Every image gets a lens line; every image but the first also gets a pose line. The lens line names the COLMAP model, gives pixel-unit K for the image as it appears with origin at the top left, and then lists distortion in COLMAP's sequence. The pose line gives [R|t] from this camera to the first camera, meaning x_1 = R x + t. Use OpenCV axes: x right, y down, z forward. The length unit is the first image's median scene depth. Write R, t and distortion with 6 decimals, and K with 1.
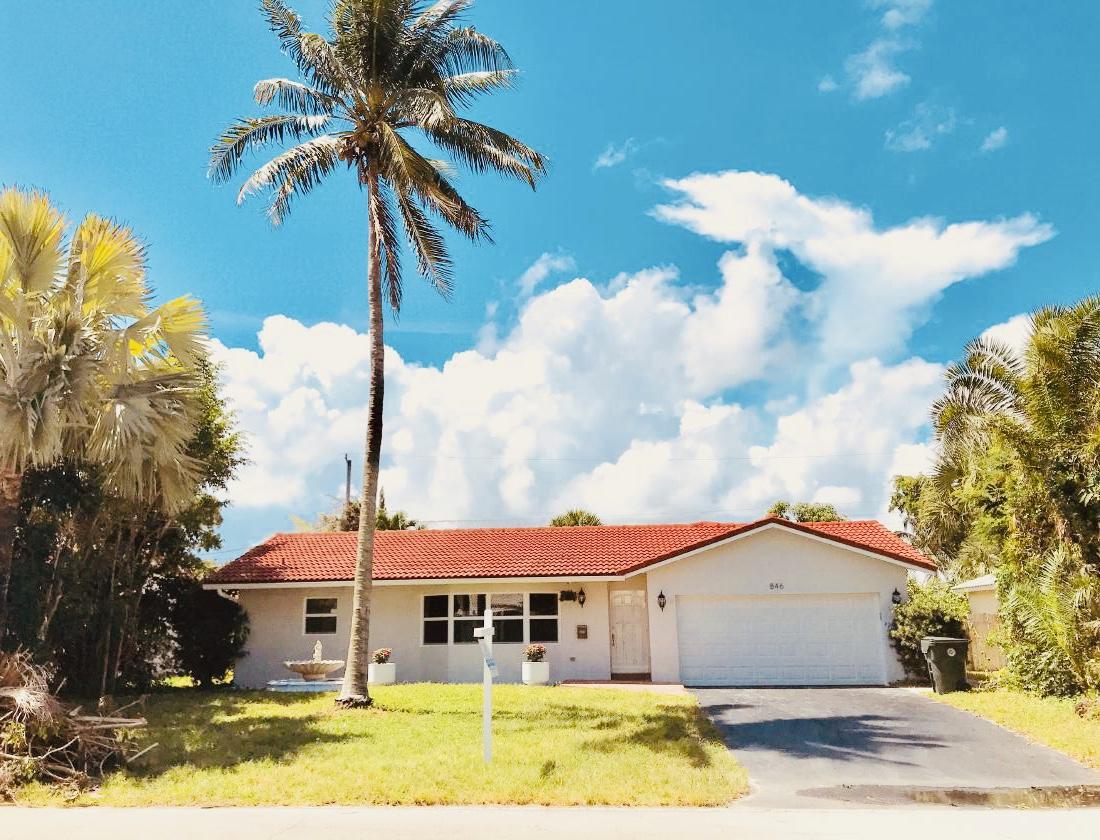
lens RADIAL K [[867.1, 0, 550.0], [0, 867.1, 420.0], [0, 0, 1]] dist [0.028557, -0.000374]
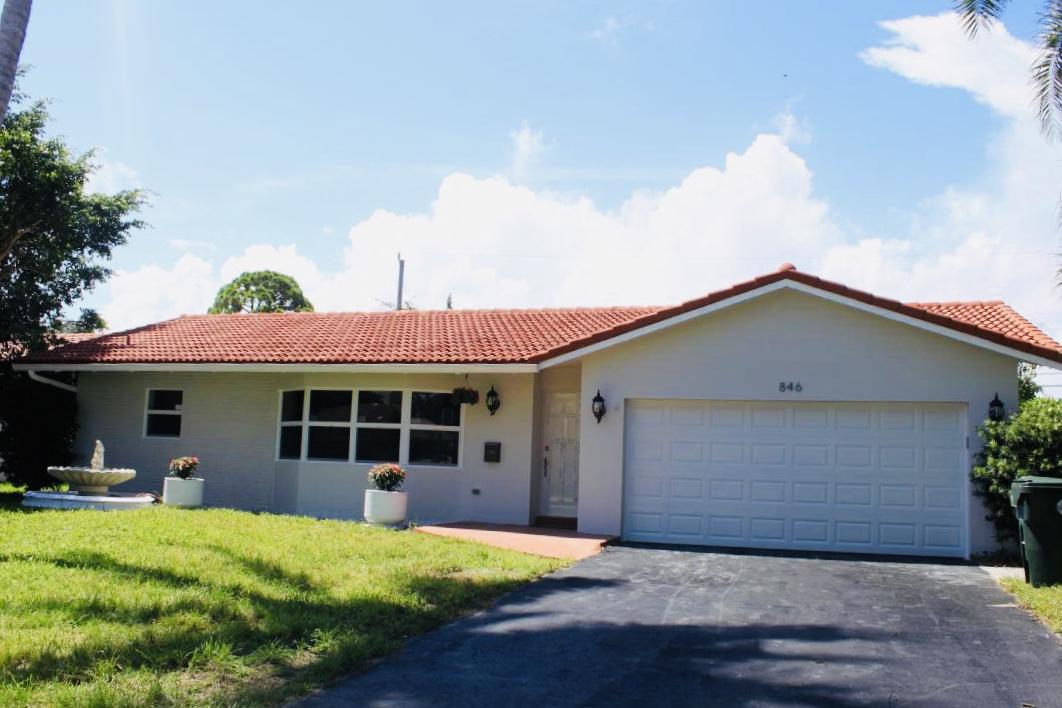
lens RADIAL K [[904.8, 0, 508.4], [0, 904.8, 355.6], [0, 0, 1]] dist [-0.164454, 0.161072]
pose [[0.971914, 0.021941, -0.234310, 0.212361], [0.004930, 0.993528, 0.113485, 0.097712], [0.235283, -0.111453, 0.965515, 0.366552]]
